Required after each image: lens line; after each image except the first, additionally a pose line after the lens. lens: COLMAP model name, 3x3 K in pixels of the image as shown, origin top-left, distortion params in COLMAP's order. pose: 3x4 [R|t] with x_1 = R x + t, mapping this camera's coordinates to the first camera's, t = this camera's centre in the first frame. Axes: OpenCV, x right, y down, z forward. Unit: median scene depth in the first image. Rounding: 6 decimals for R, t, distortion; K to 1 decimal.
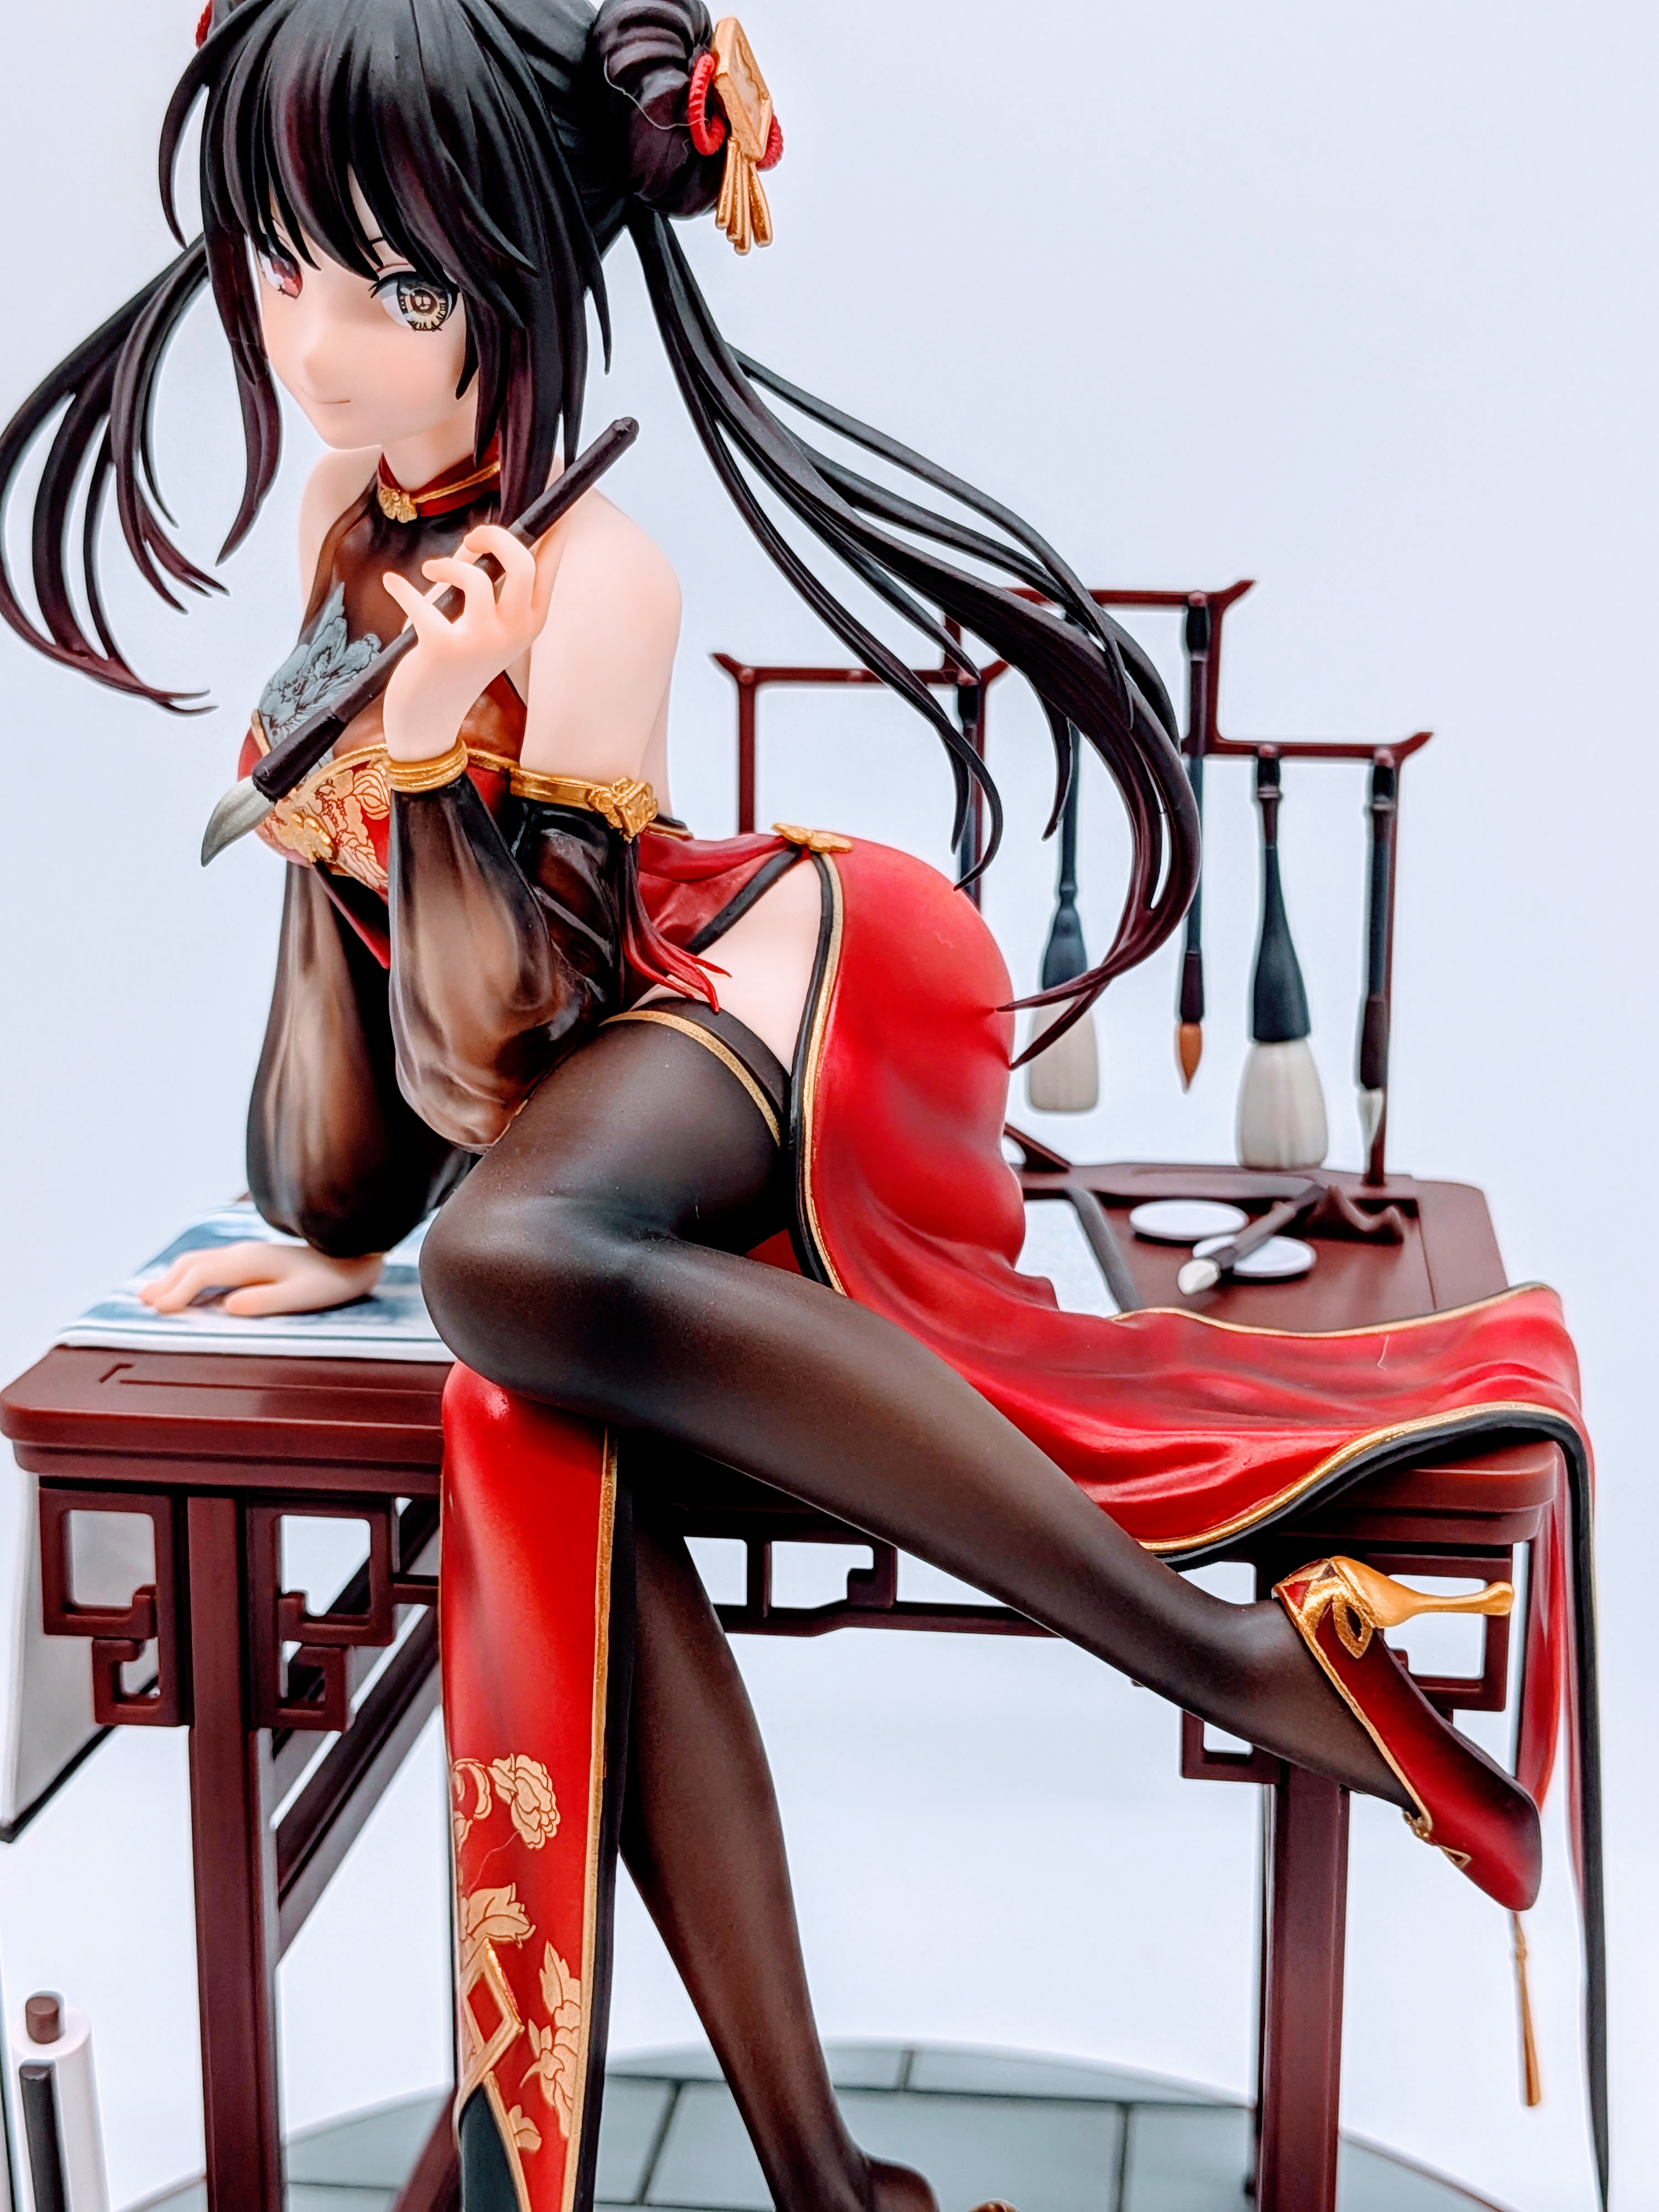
lens RADIAL K [[3265.0, 0, 894.7], [0, 3265.0, 1076.8], [0, 0, 1]] dist [0.087577, -0.190194]
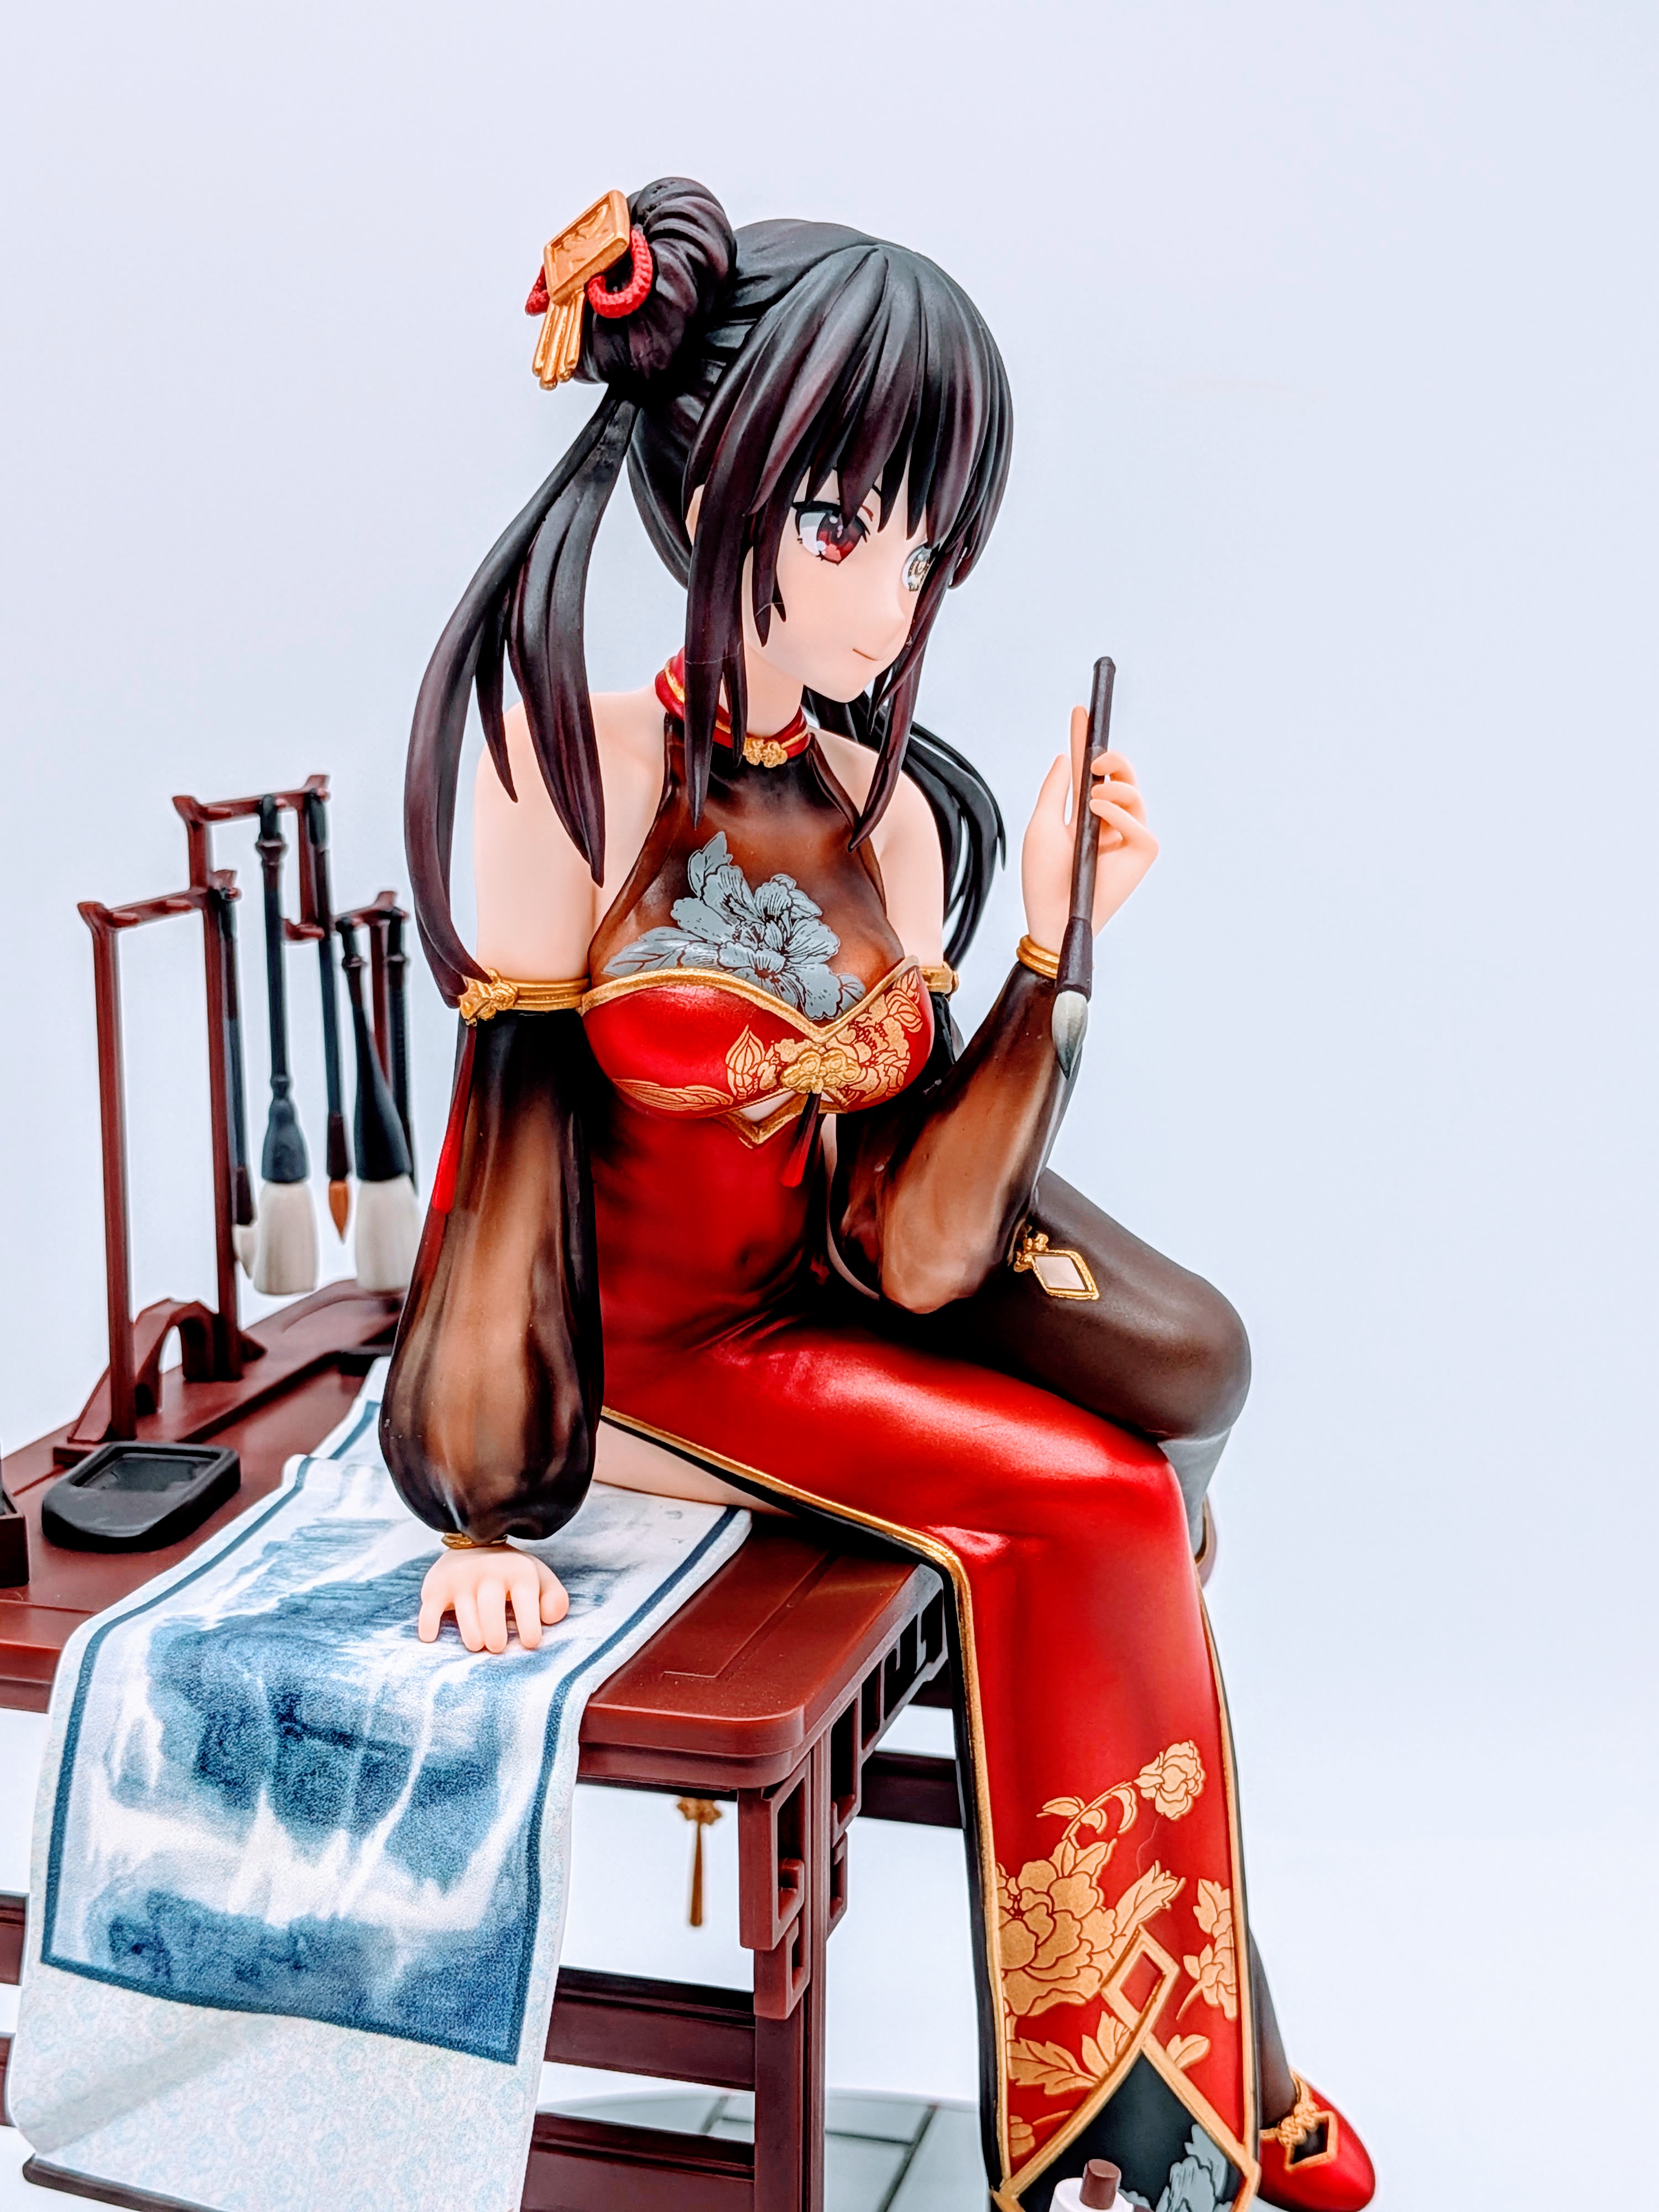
lens RADIAL K [[3238.1, 0, 854.3], [0, 3238.1, 1123.1], [0, 0, 1]] dist [0.105525, -0.339820]
pose [[0.158421, -0.194124, 0.968100, -1.217648], [0.202910, 0.965956, 0.160490, -0.227350], [-0.966297, 0.171012, 0.192418, 0.814930]]
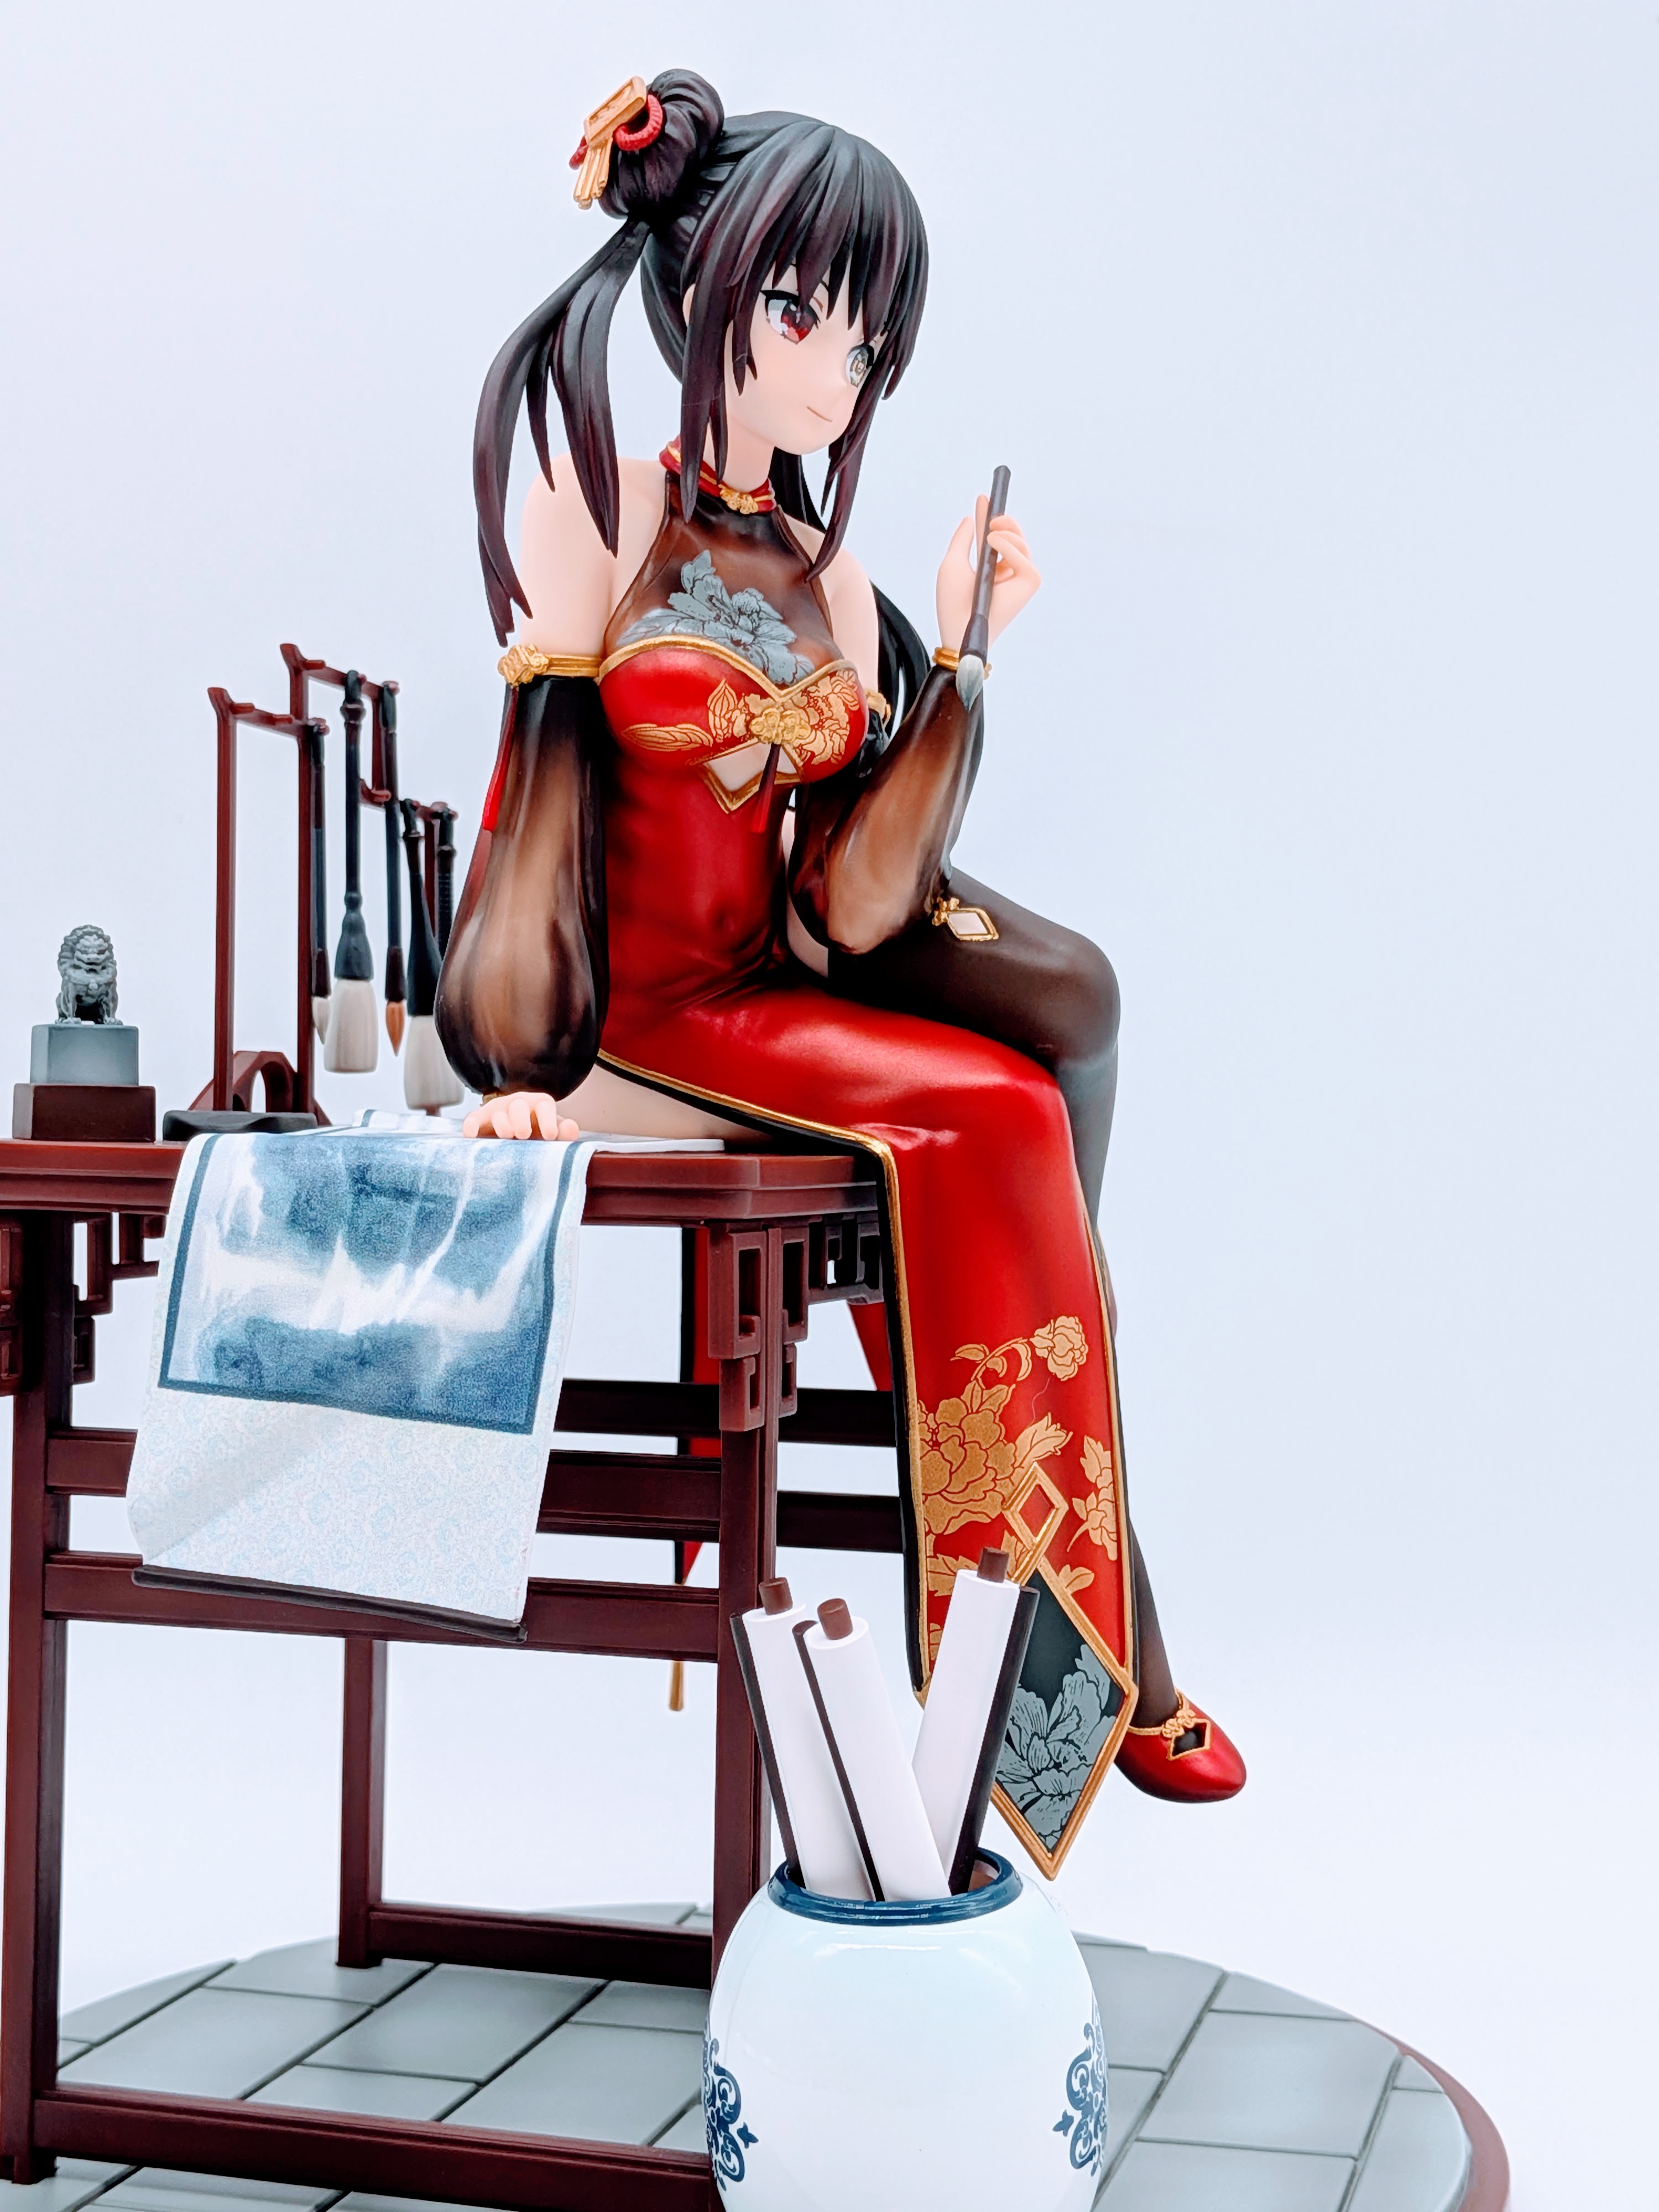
lens RADIAL K [[3233.2, 0, 796.5], [0, 3233.2, 1107.5], [0, 0, 1]] dist [0.094330, -0.286253]
pose [[0.178429, -0.006261, 0.983933, -1.553684], [0.196310, 0.980102, -0.029363, 0.127900], [-0.964171, 0.198395, 0.176108, 0.808455]]
